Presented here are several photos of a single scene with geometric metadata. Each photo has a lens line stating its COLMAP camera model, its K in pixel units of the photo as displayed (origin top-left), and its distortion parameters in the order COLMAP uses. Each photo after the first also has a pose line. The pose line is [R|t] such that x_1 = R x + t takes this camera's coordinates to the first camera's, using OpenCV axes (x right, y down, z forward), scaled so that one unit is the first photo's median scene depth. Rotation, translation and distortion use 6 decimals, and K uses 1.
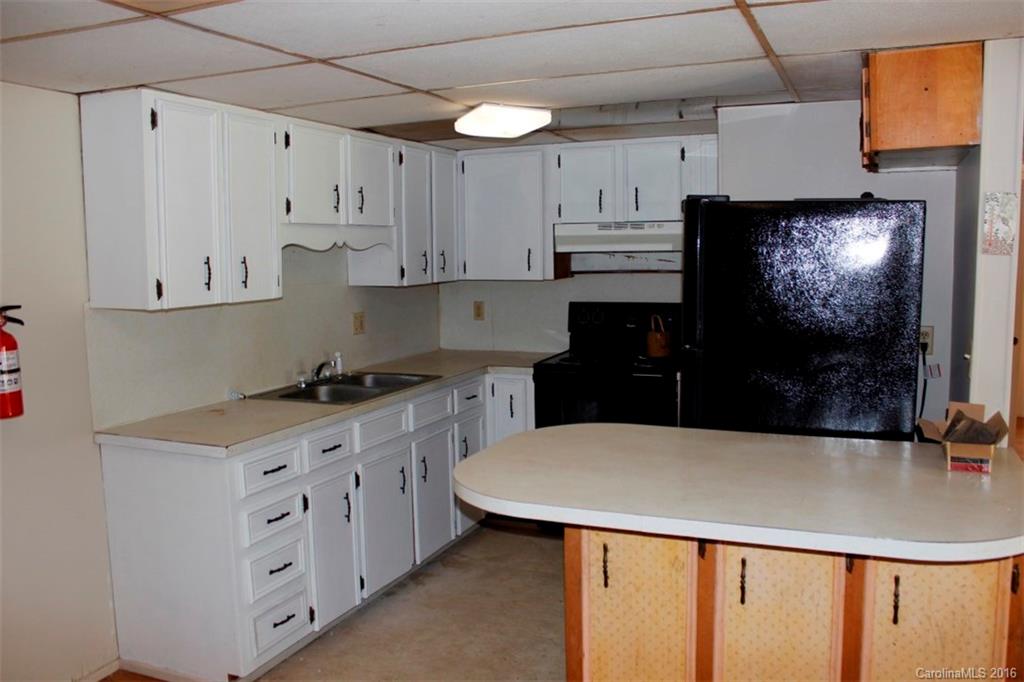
lens RADIAL K [[882.2, 0, 521.1], [0, 882.2, 339.9], [0, 0, 1]] dist [-0.130414, 0.090589]
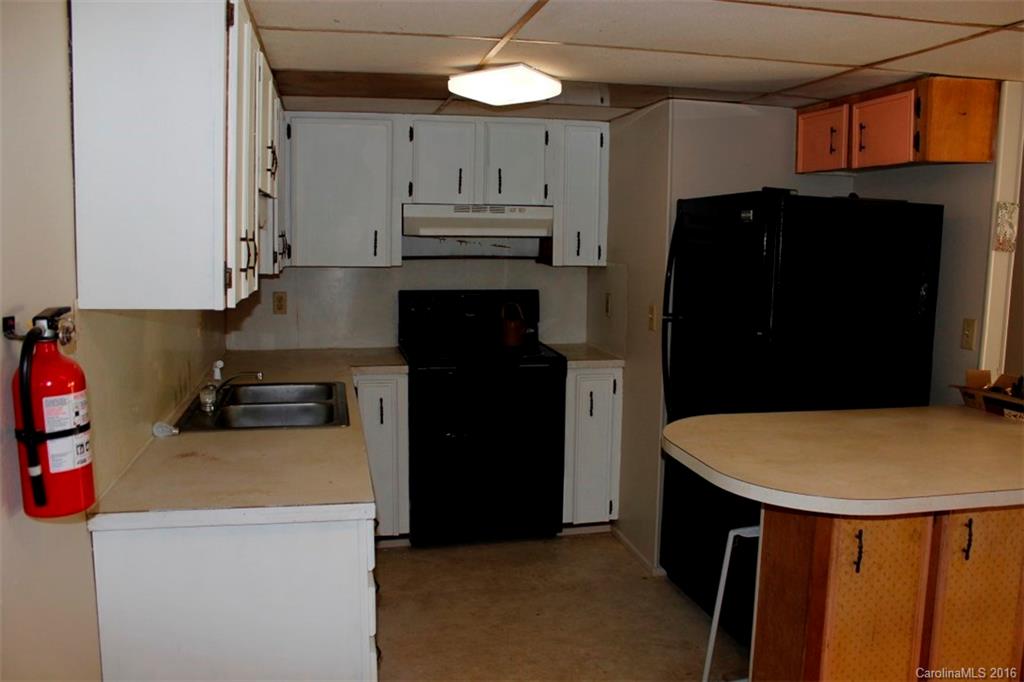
lens RADIAL K [[882.2, 0, 514.9], [0, 882.2, 340.5], [0, 0, 1]] dist [-0.130414, 0.090589]
pose [[0.805246, -0.047552, 0.591031, -0.540759], [0.035450, 0.998857, 0.032066, -0.023218], [-0.591880, -0.004869, 0.806011, 0.285290]]
